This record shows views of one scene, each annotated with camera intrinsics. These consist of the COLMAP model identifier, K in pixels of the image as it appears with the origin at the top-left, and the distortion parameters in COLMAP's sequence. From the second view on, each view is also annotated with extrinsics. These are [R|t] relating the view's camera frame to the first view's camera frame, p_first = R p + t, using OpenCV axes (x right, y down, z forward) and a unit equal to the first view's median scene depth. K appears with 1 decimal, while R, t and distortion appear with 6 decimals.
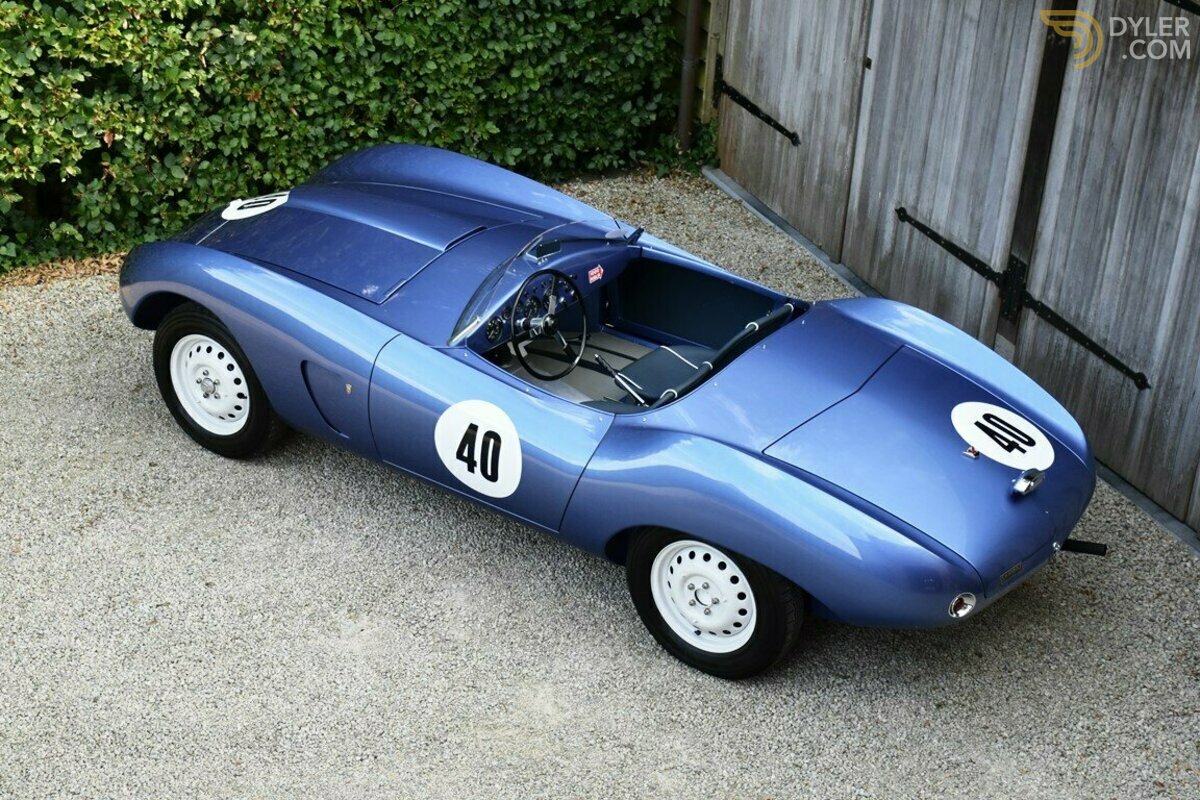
lens RADIAL K [[2110.6, 0, 553.5], [0, 2110.6, 401.8], [0, 0, 1]] dist [0.243618, 0.000000]
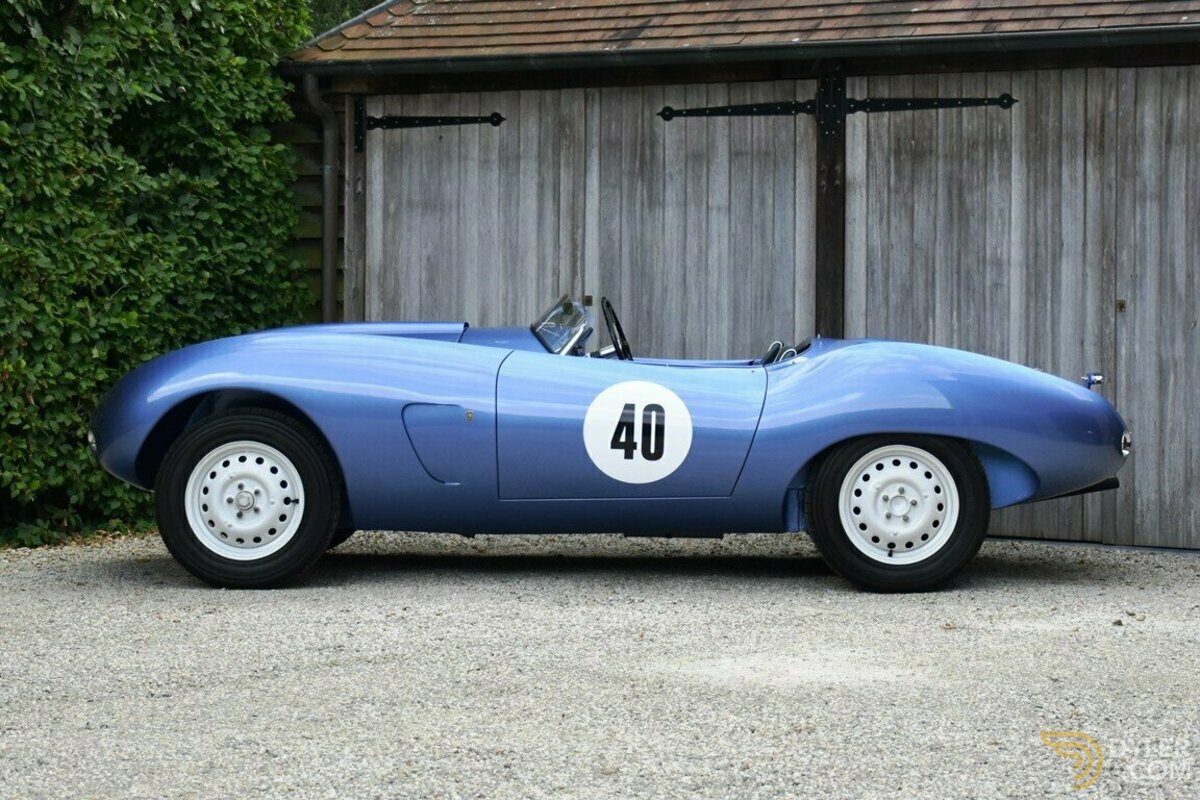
lens RADIAL K [[2650.9, 0, 611.7], [0, 2650.9, 333.8], [0, 0, 1]] dist [0.108709, 0.000000]
pose [[0.821616, -0.036712, 0.568858, -0.581894], [0.299461, 0.876929, -0.375925, 0.346441], [-0.485047, 0.479217, 0.731492, 0.057370]]
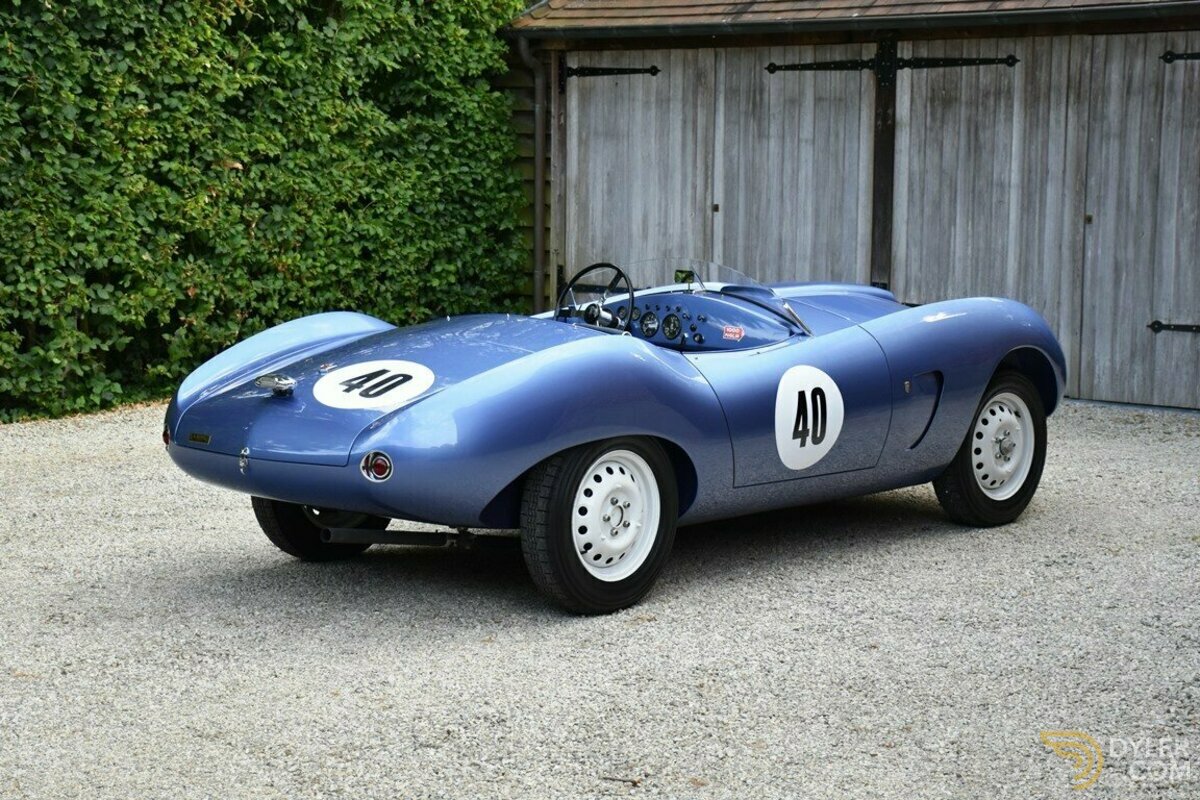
lens RADIAL K [[2272.0, 0, 550.9], [0, 2272.0, 394.5], [0, 0, 1]] dist [0.320155, 0.000000]
pose [[0.921265, -0.078603, 0.380911, -0.539022], [0.216762, 0.916930, -0.335044, 0.437537], [-0.322933, 0.391231, 0.861773, -0.215581]]
